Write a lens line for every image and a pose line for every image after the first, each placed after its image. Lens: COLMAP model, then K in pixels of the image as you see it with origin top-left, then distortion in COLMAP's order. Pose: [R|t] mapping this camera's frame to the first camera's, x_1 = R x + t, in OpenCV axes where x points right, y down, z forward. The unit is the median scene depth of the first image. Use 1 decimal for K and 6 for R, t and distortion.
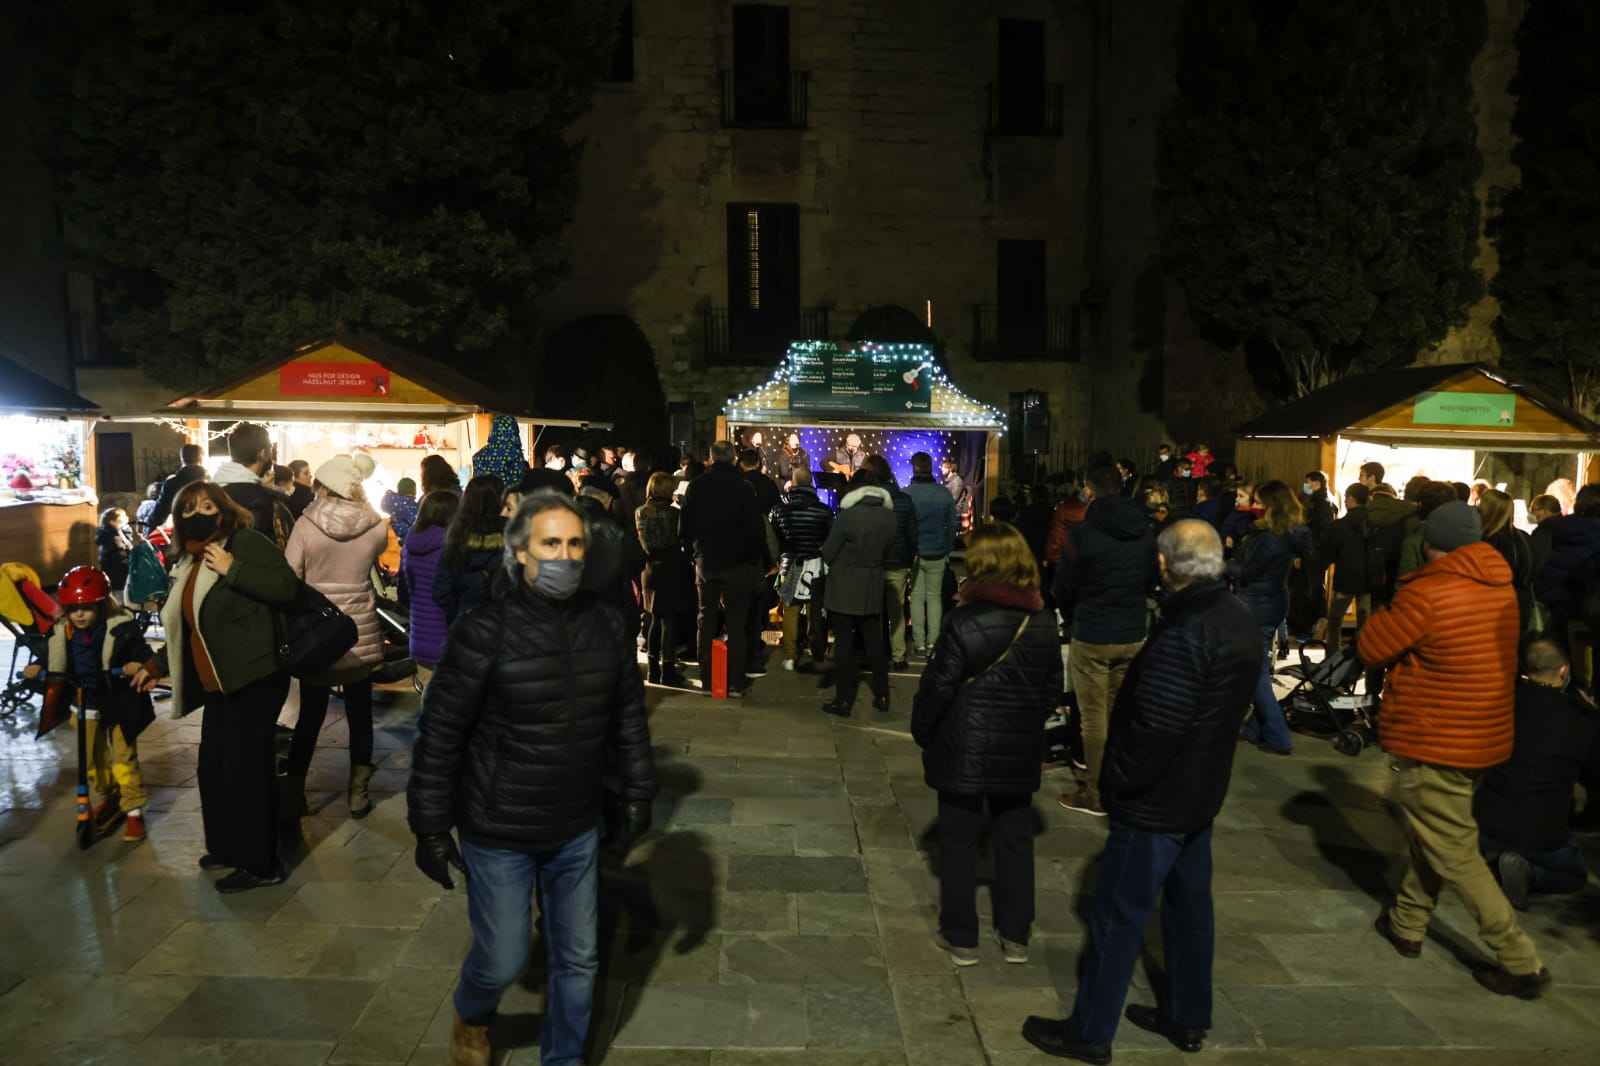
lens RADIAL K [[1148.8, 0, 800.0], [0, 1148.8, 533.0], [0, 0, 1]] dist [-0.139575, 0.126026]
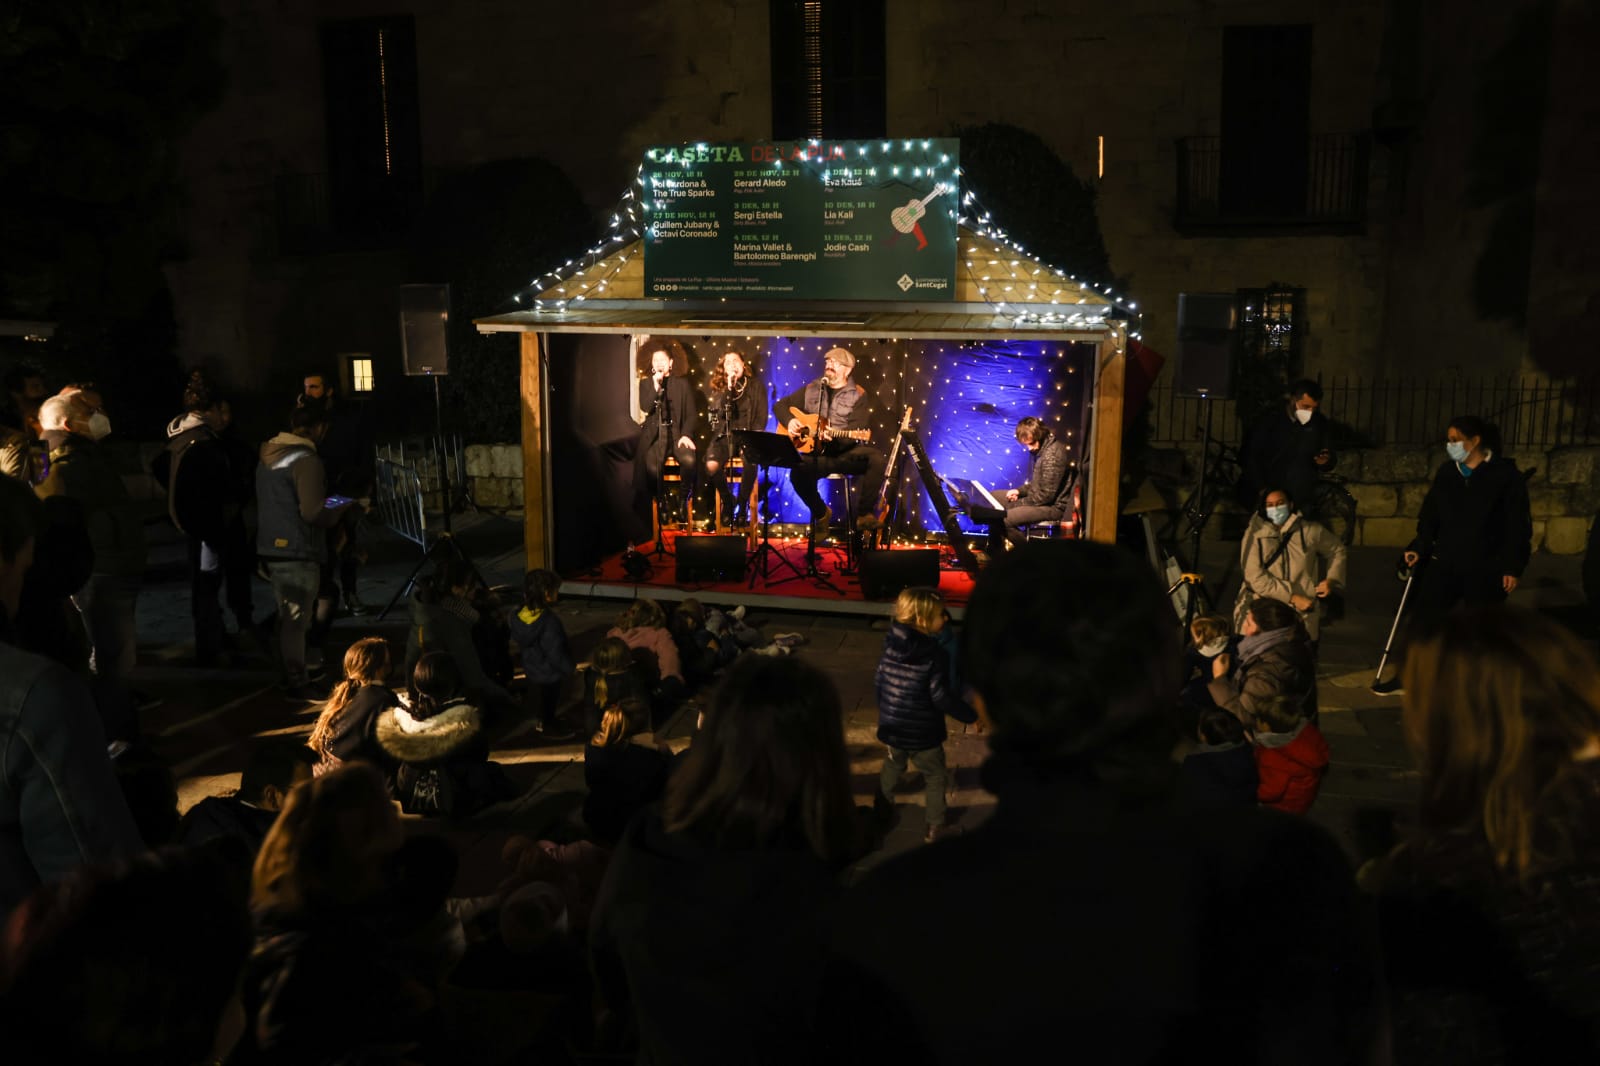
lens RADIAL K [[1148.8, 0, 800.0], [0, 1148.8, 533.0], [0, 0, 1]] dist [-0.139575, 0.126026]
pose [[0.970092, 0.036085, -0.240042, 0.164466], [-0.021196, 0.997704, 0.064321, -0.043844], [0.241812, -0.057310, 0.968629, 0.565862]]
